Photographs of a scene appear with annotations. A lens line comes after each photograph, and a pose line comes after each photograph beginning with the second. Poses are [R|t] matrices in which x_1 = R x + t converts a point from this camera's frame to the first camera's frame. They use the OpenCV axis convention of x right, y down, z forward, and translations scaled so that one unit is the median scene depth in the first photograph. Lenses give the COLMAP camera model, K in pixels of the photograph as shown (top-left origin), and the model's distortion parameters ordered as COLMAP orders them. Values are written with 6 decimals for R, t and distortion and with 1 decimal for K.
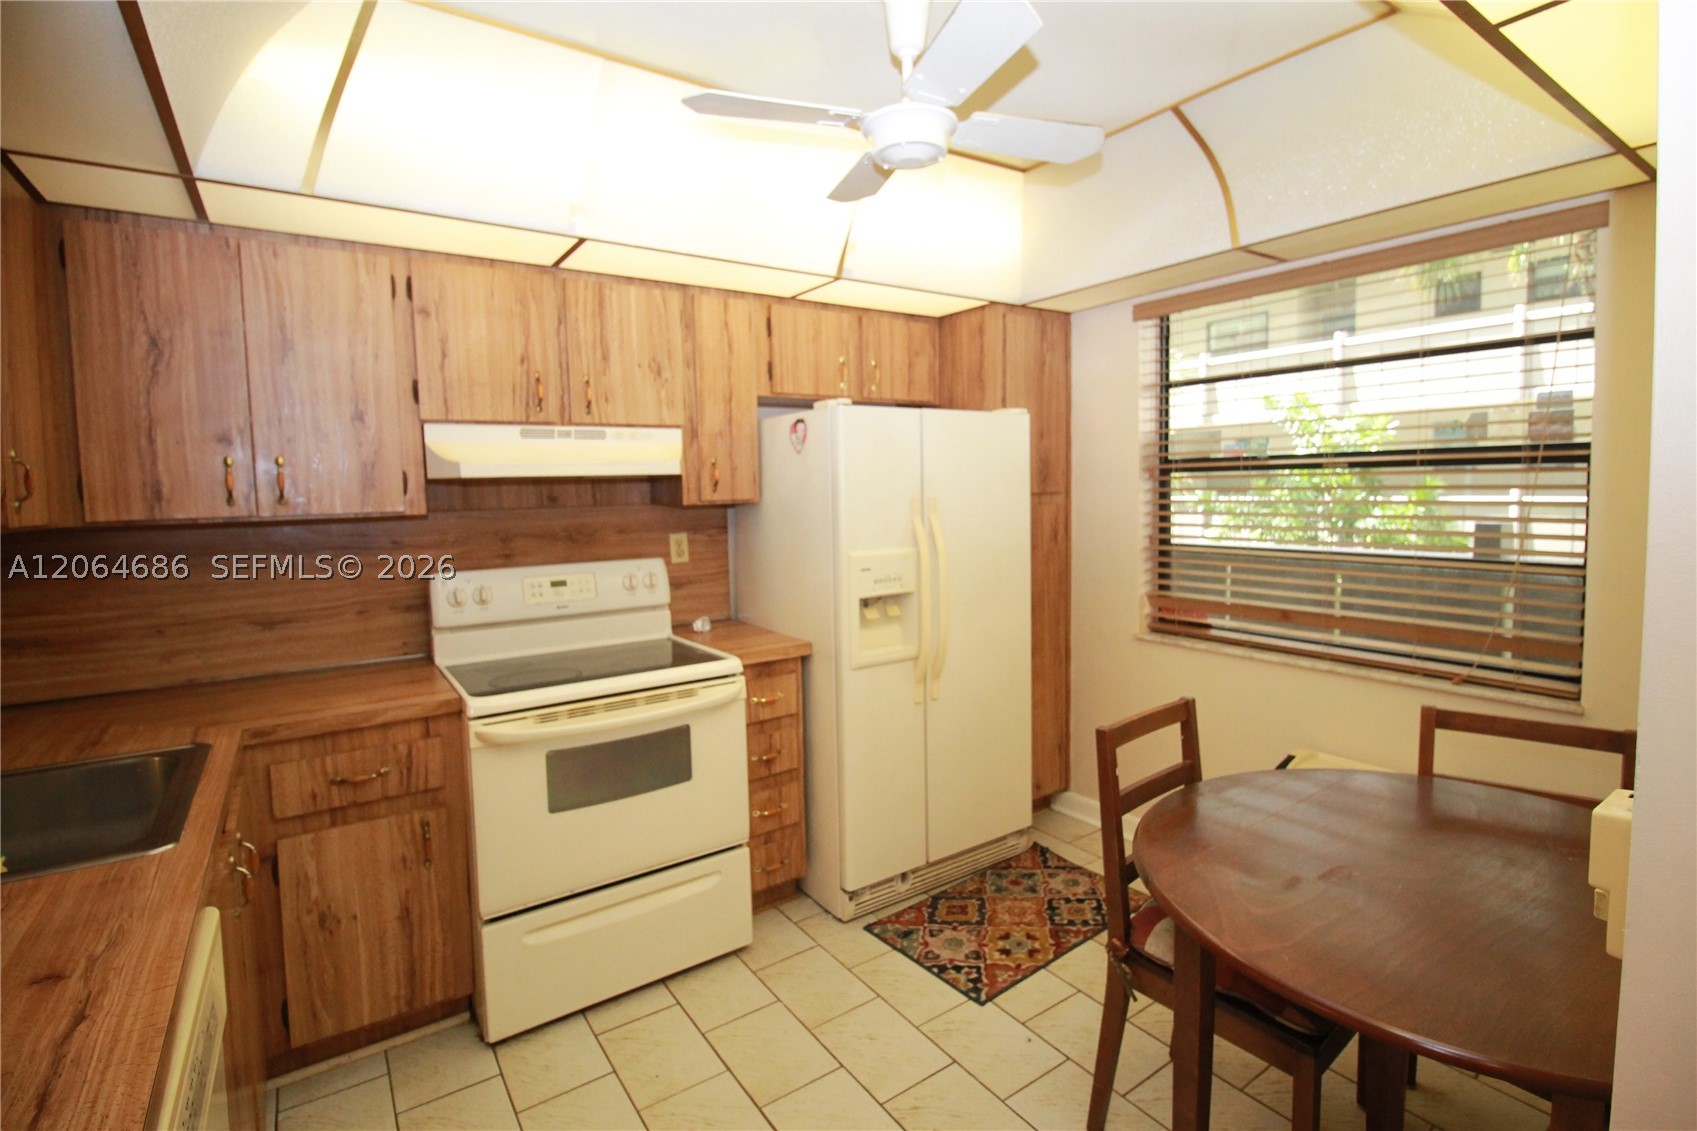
lens RADIAL K [[801.8, 0, 852.9], [0, 801.8, 541.1], [0, 0, 1]] dist [-0.000738, -0.000317]
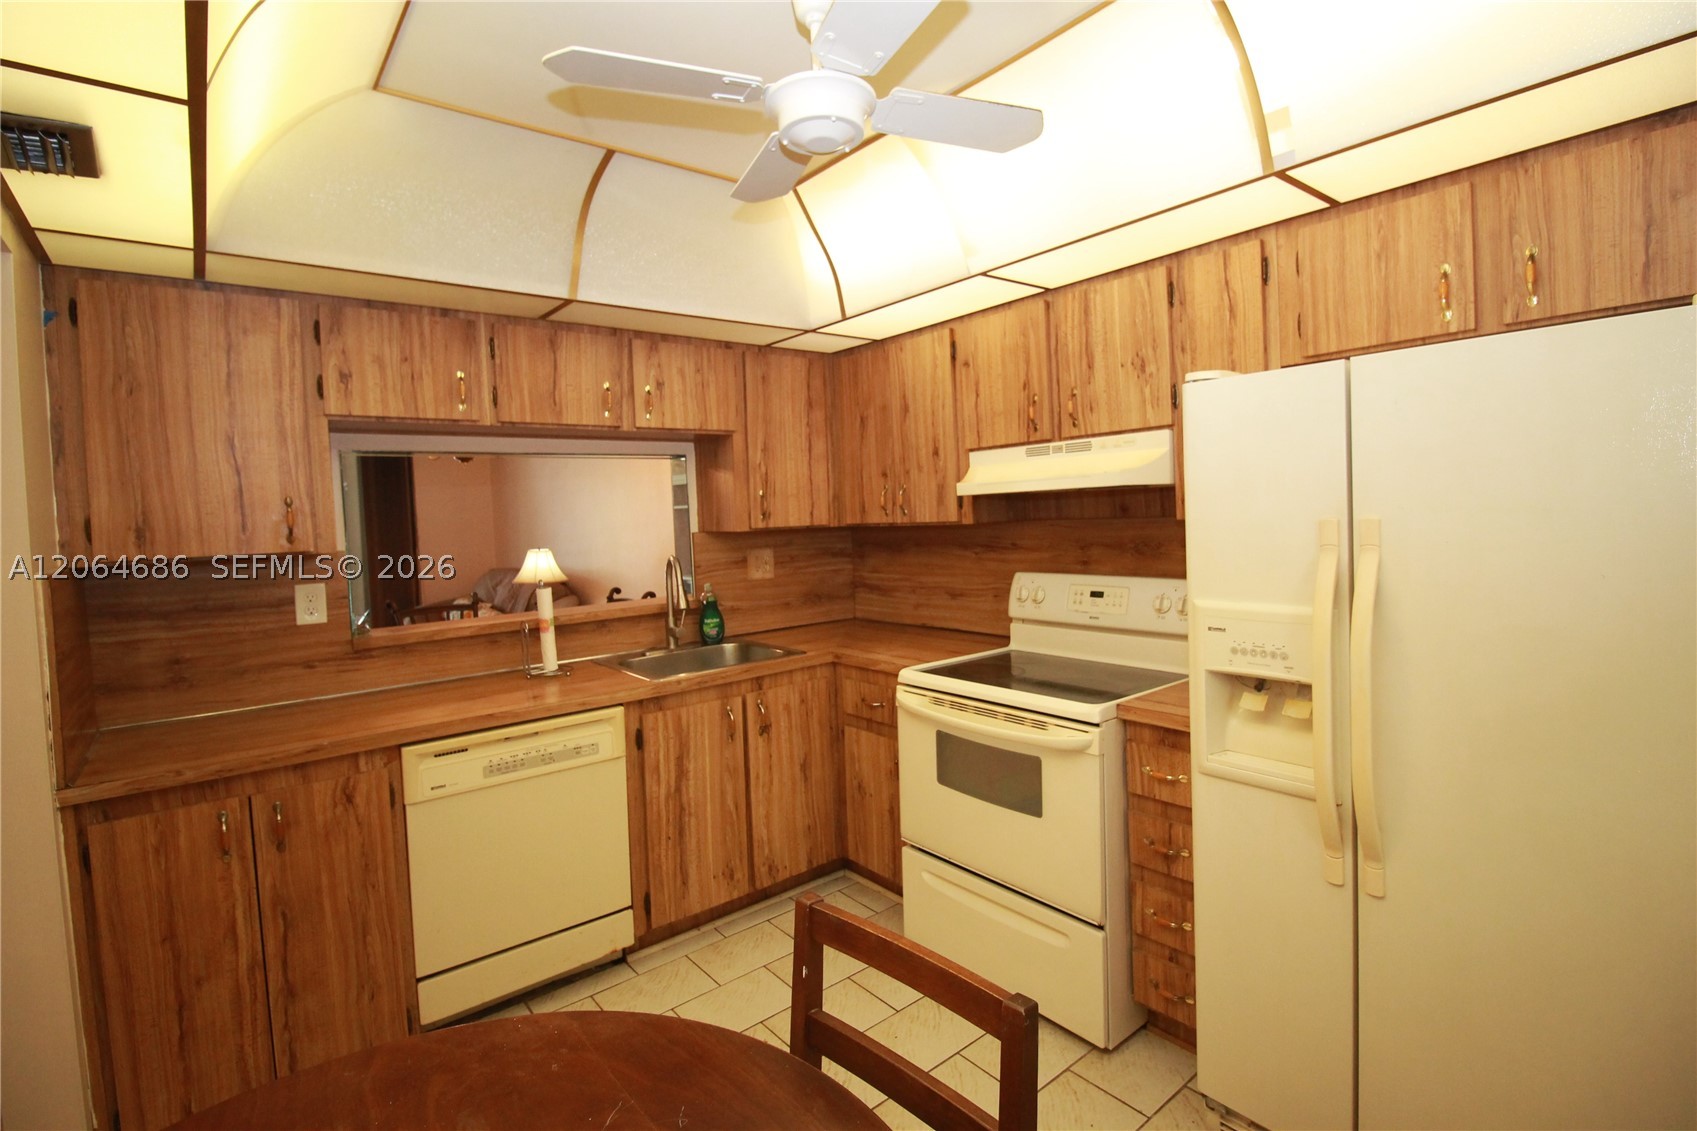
lens RADIAL K [[801.8, 0, 852.9], [0, 801.8, 541.1], [0, 0, 1]] dist [-0.000738, -0.000317]
pose [[0.073594, 0.057951, -0.995603, 0.652755], [-0.026748, 0.998066, 0.056117, -0.066376], [0.996930, 0.022500, 0.075001, 0.660652]]
